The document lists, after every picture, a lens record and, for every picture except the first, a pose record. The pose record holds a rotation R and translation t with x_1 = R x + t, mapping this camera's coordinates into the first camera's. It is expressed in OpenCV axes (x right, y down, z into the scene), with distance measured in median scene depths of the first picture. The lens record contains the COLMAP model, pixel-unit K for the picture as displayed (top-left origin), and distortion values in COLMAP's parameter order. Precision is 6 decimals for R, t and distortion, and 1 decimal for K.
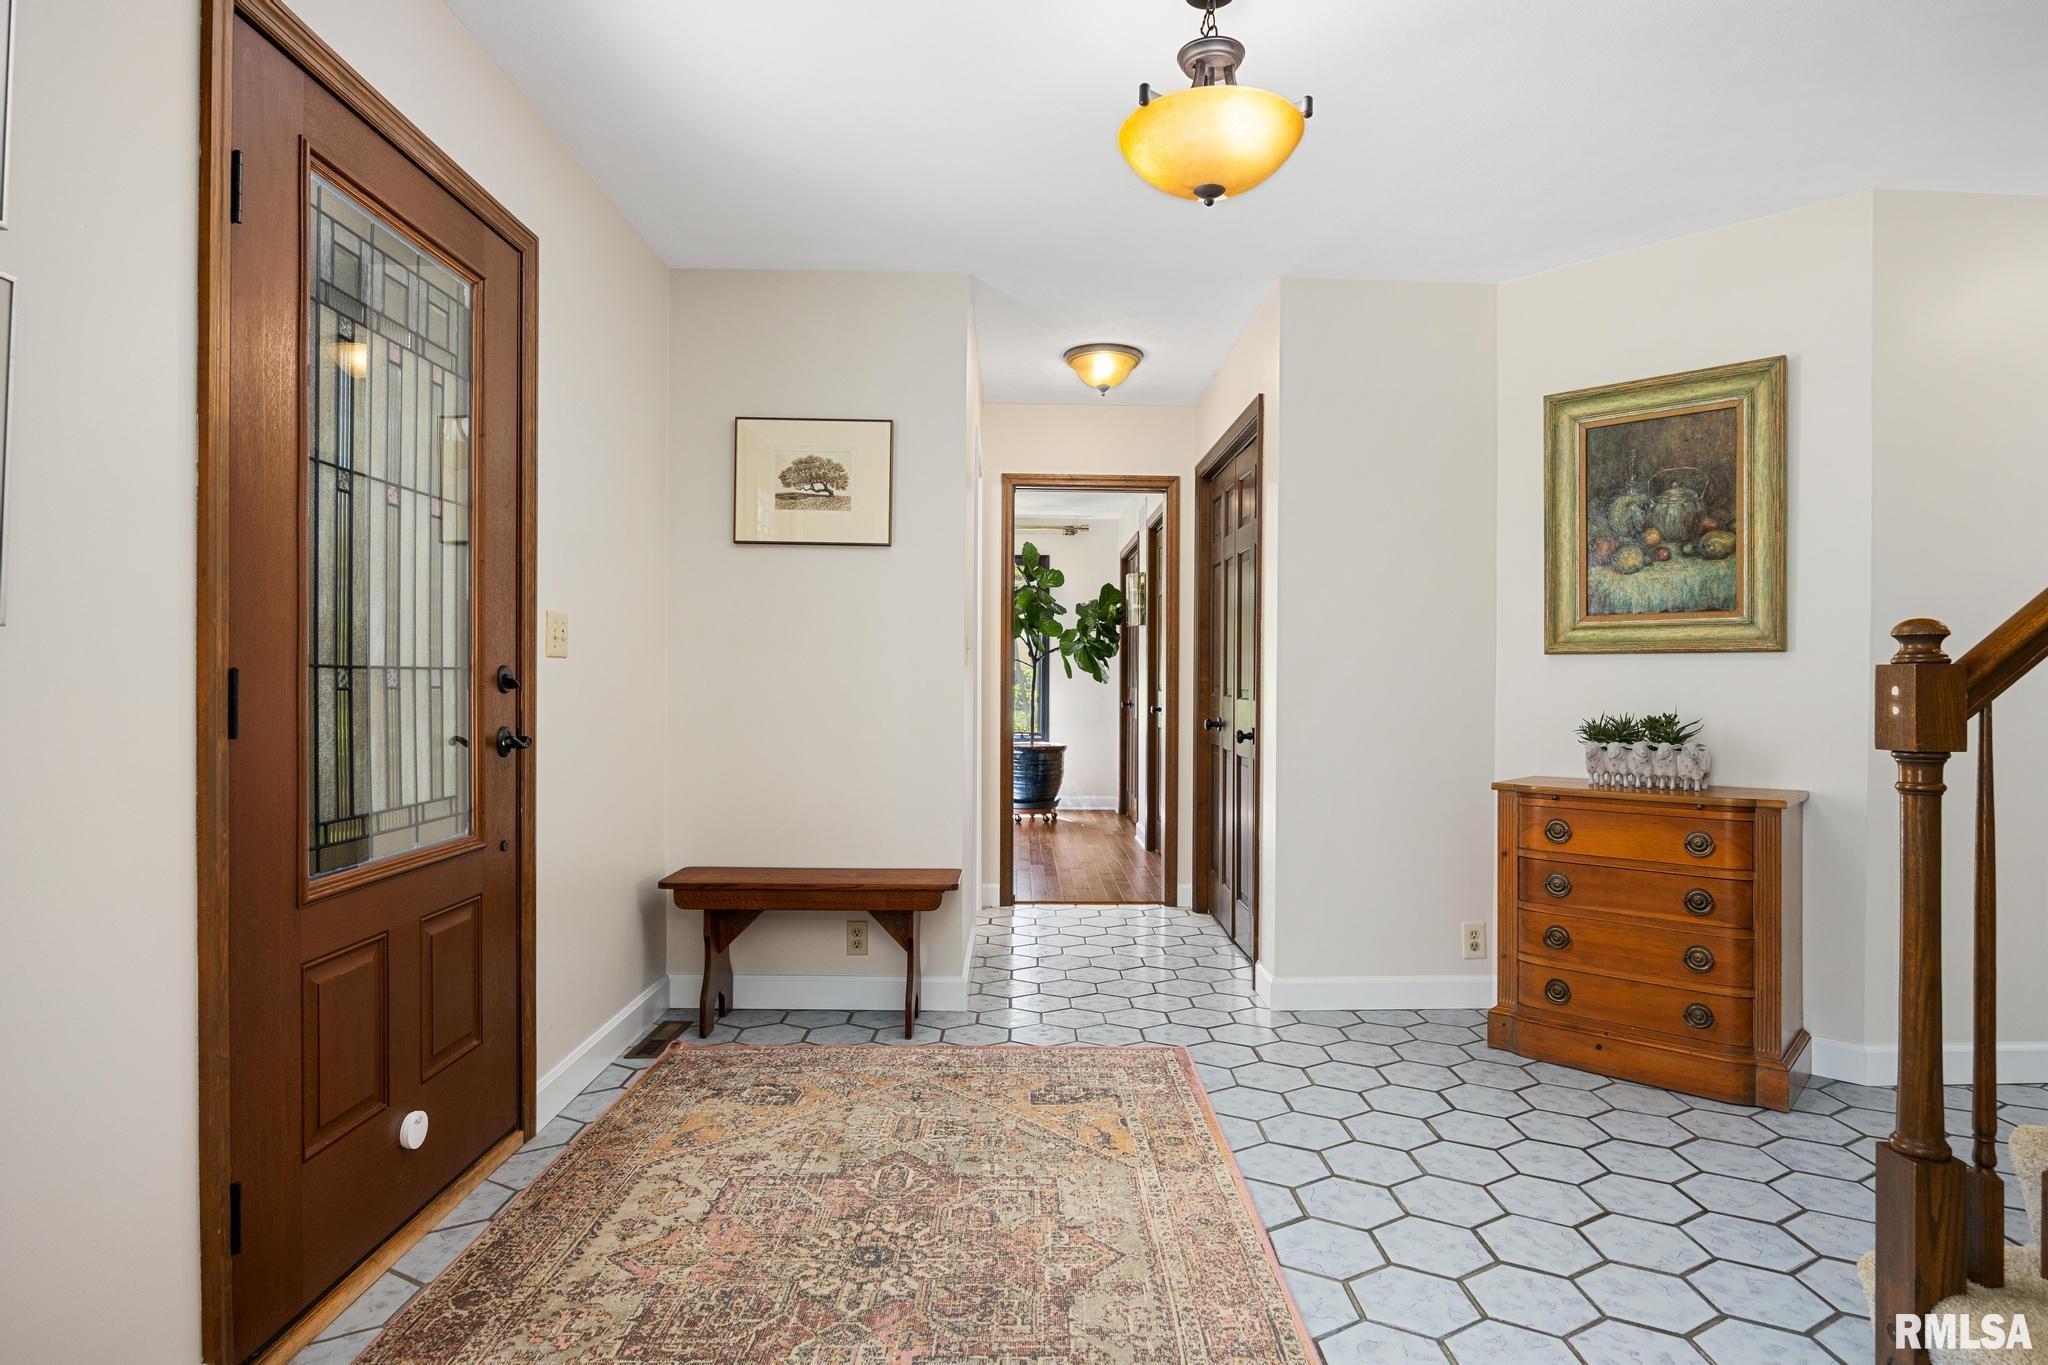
lens RADIAL K [[1083.5, 0, 1027.1], [0, 1083.5, 679.3], [0, 0, 1]] dist [-0.003033, 0.000141]
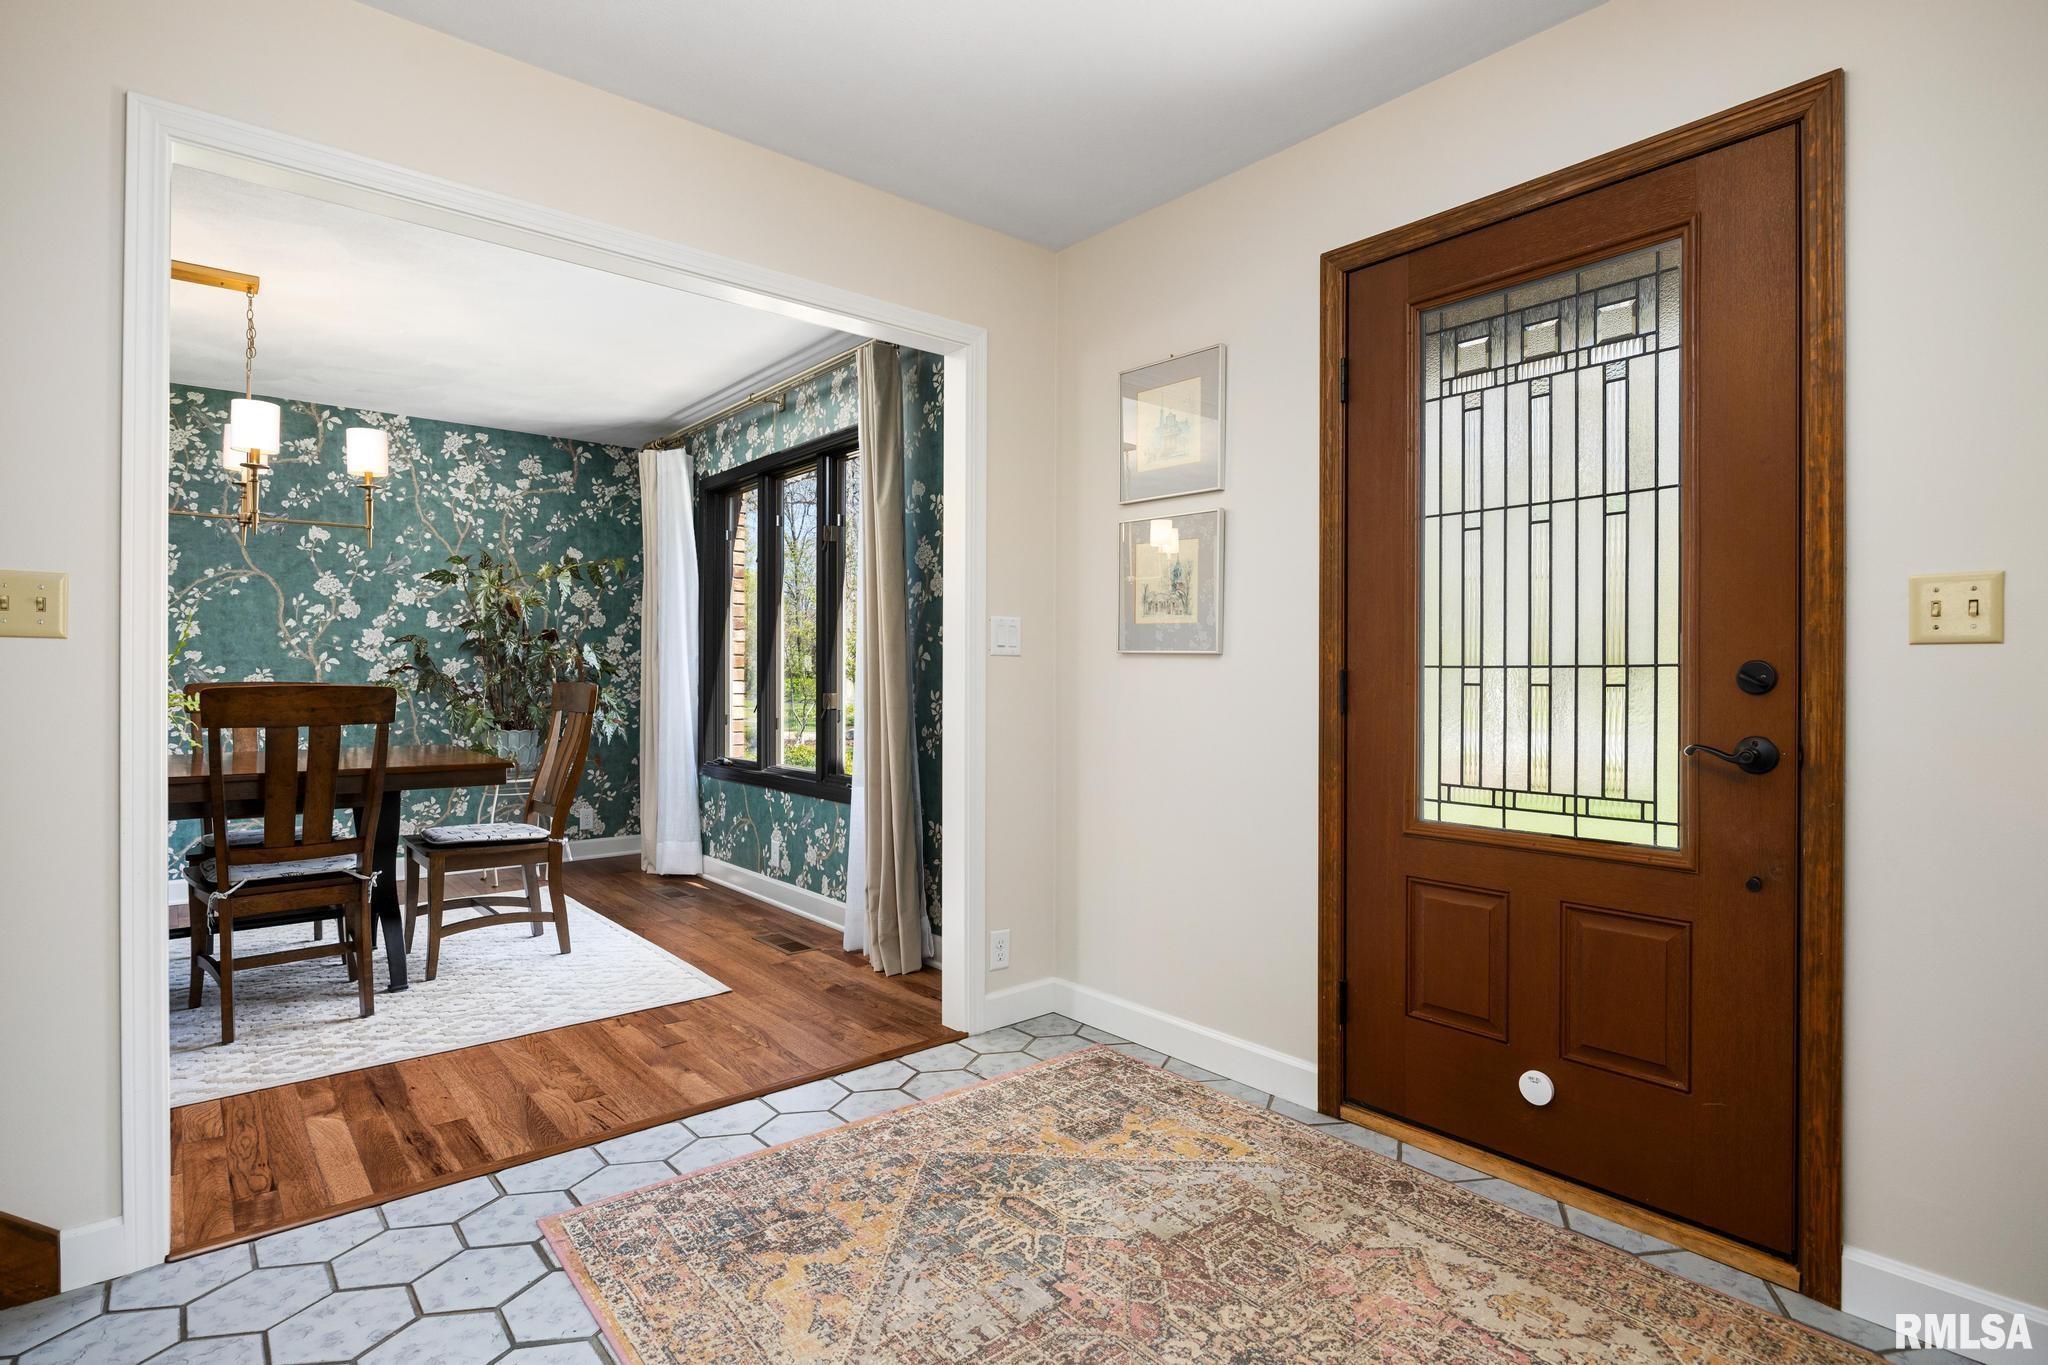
lens RADIAL K [[1009.1, 0, 1055.9], [0, 1009.1, 671.7], [0, 0, 1]] dist [-0.016072, 0.000046]
pose [[-0.755763, -0.010592, -0.654760, 0.462818], [-0.008491, 0.999944, -0.006375, 0.005384], [0.654790, 0.000741, -0.755810, 1.422036]]
